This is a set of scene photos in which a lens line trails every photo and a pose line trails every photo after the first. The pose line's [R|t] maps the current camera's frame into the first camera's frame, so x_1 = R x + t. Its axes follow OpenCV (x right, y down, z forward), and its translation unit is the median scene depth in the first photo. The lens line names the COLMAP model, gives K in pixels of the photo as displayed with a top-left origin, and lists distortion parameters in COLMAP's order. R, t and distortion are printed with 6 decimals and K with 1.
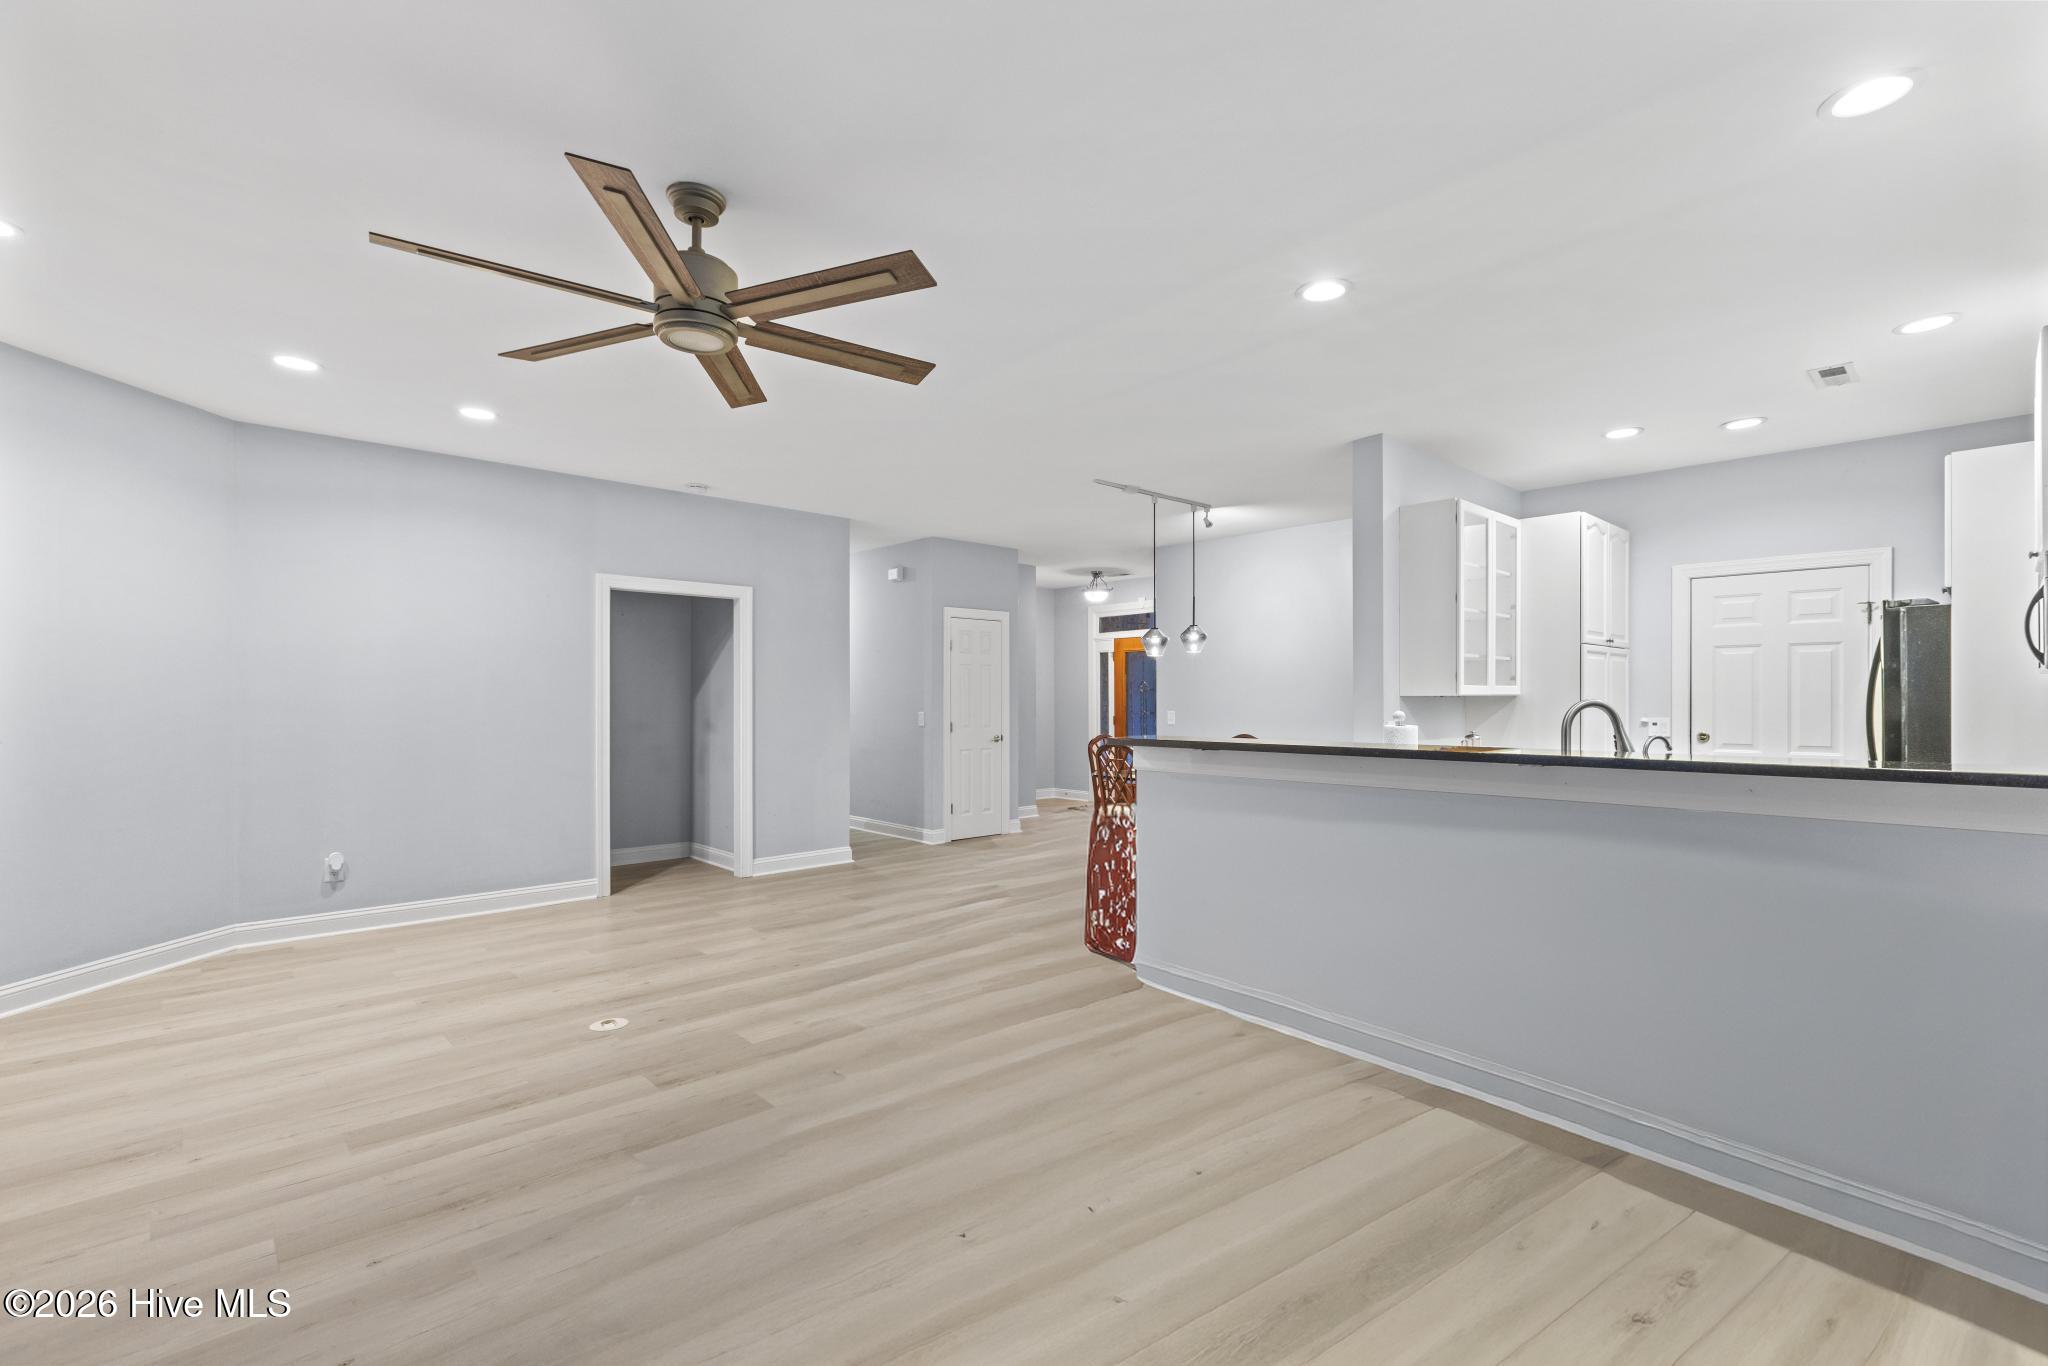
lens RADIAL K [[912.1, 0, 1026.5], [0, 912.1, 691.3], [0, 0, 1]] dist [0.002124, -0.001038]
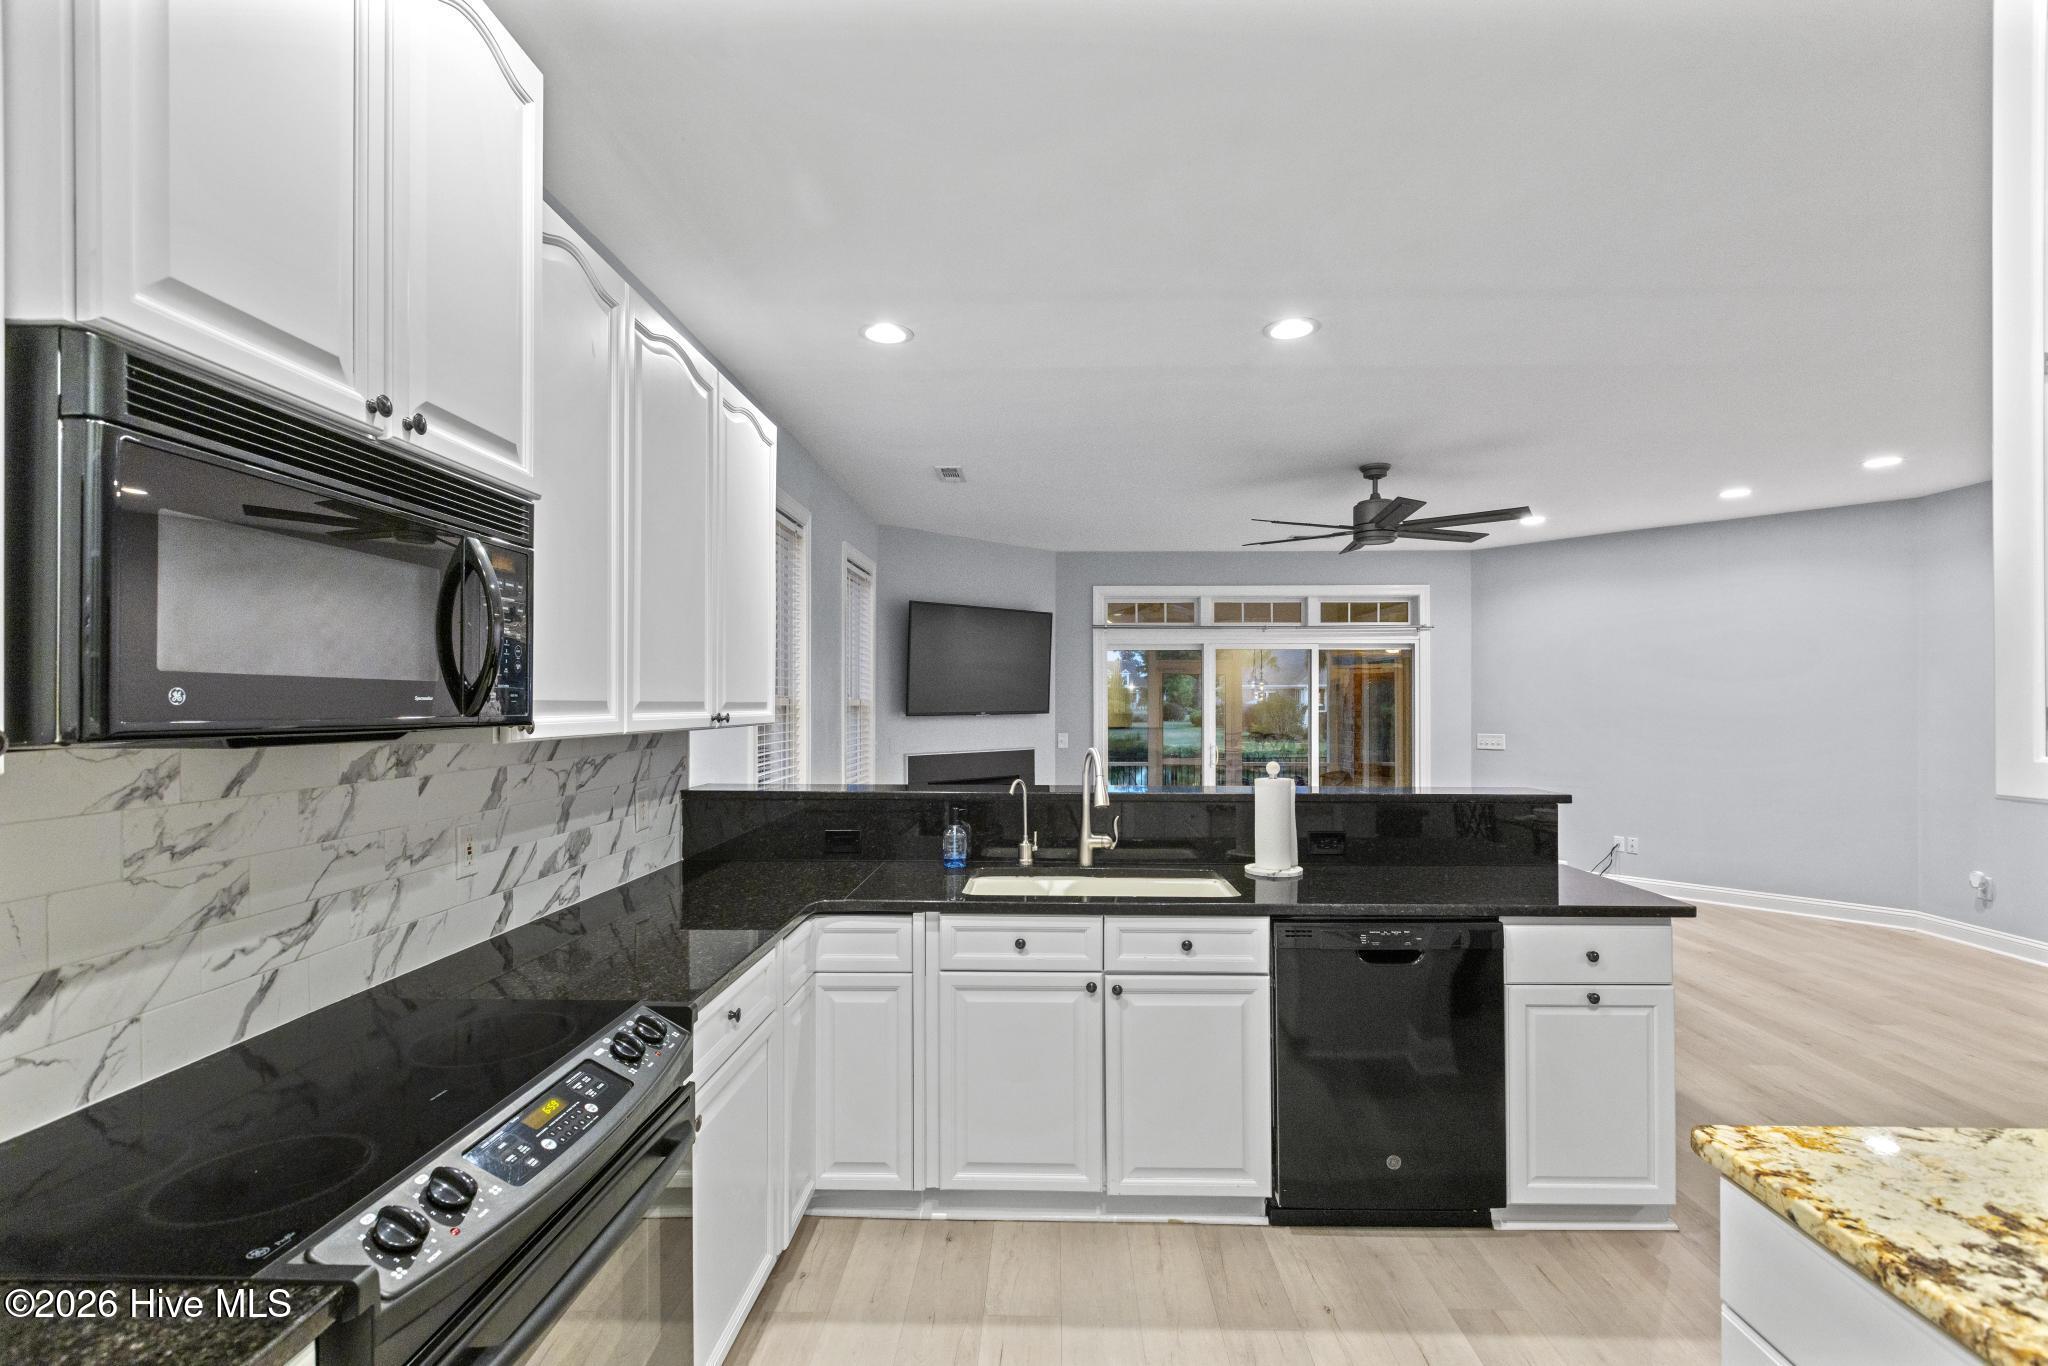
lens RADIAL K [[912.1, 0, 1033.0], [0, 912.1, 698.5], [0, 0, 1]] dist [0.002124, -0.001038]
pose [[-0.699932, -0.005145, -0.714191, 0.731145], [0.004715, 0.999919, -0.011824, -0.017724], [0.714194, -0.011643, -0.699851, 0.892170]]
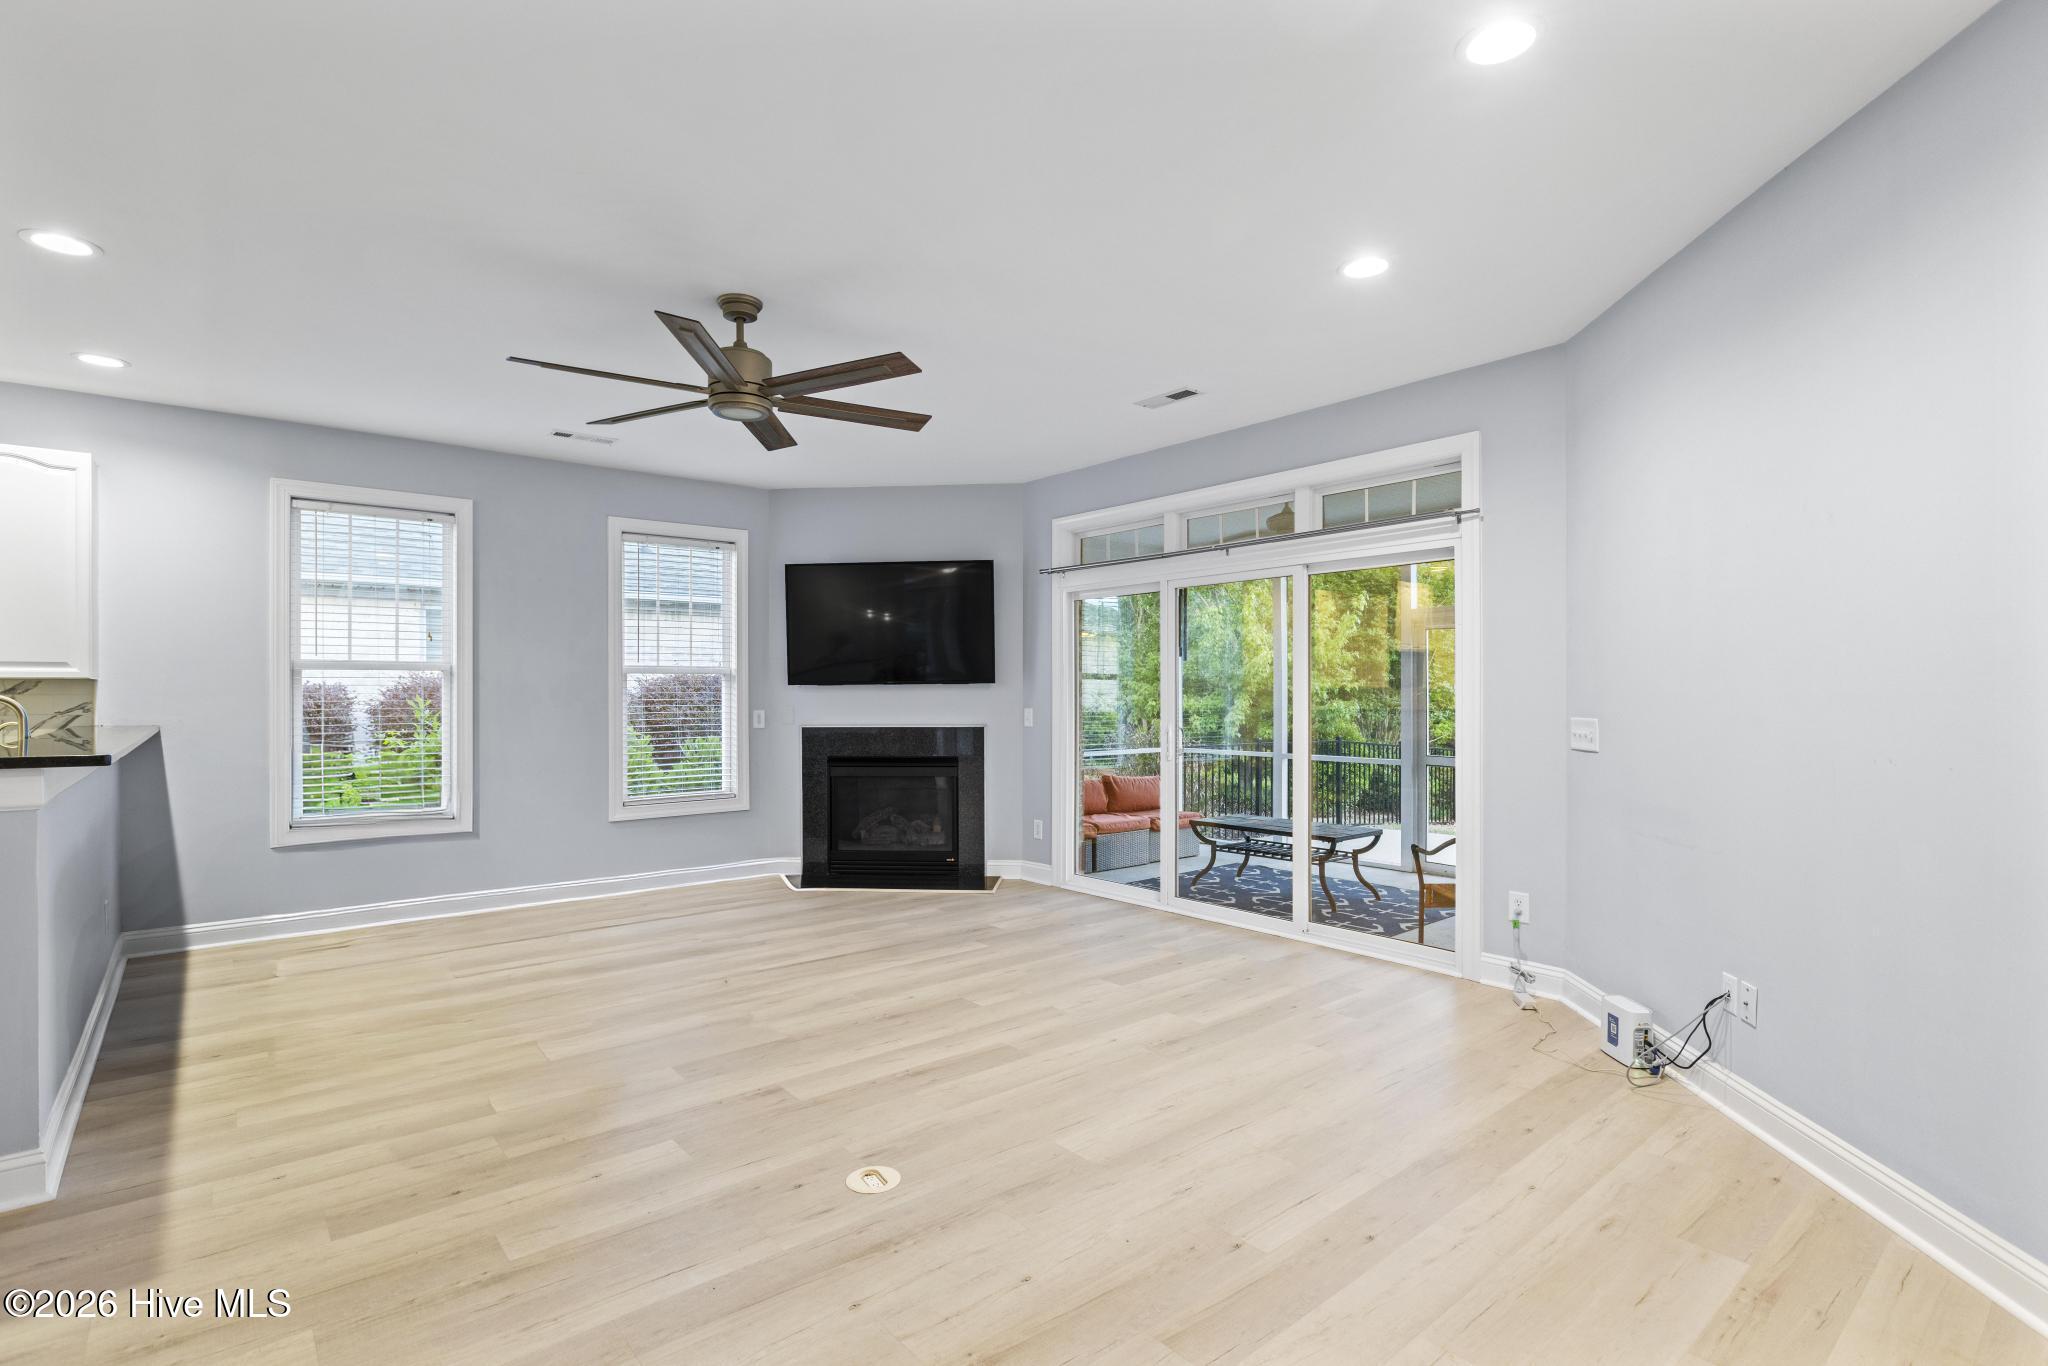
lens RADIAL K [[967.7, 0, 1027.8], [0, 967.7, 696.1], [0, 0, 1]] dist [-0.000944, 0.002001]
pose [[-0.998844, 0.000879, 0.048056, -0.407360], [0.000708, 0.999993, -0.003567, 0.009529], [-0.048059, -0.003529, -0.998838, 1.148261]]
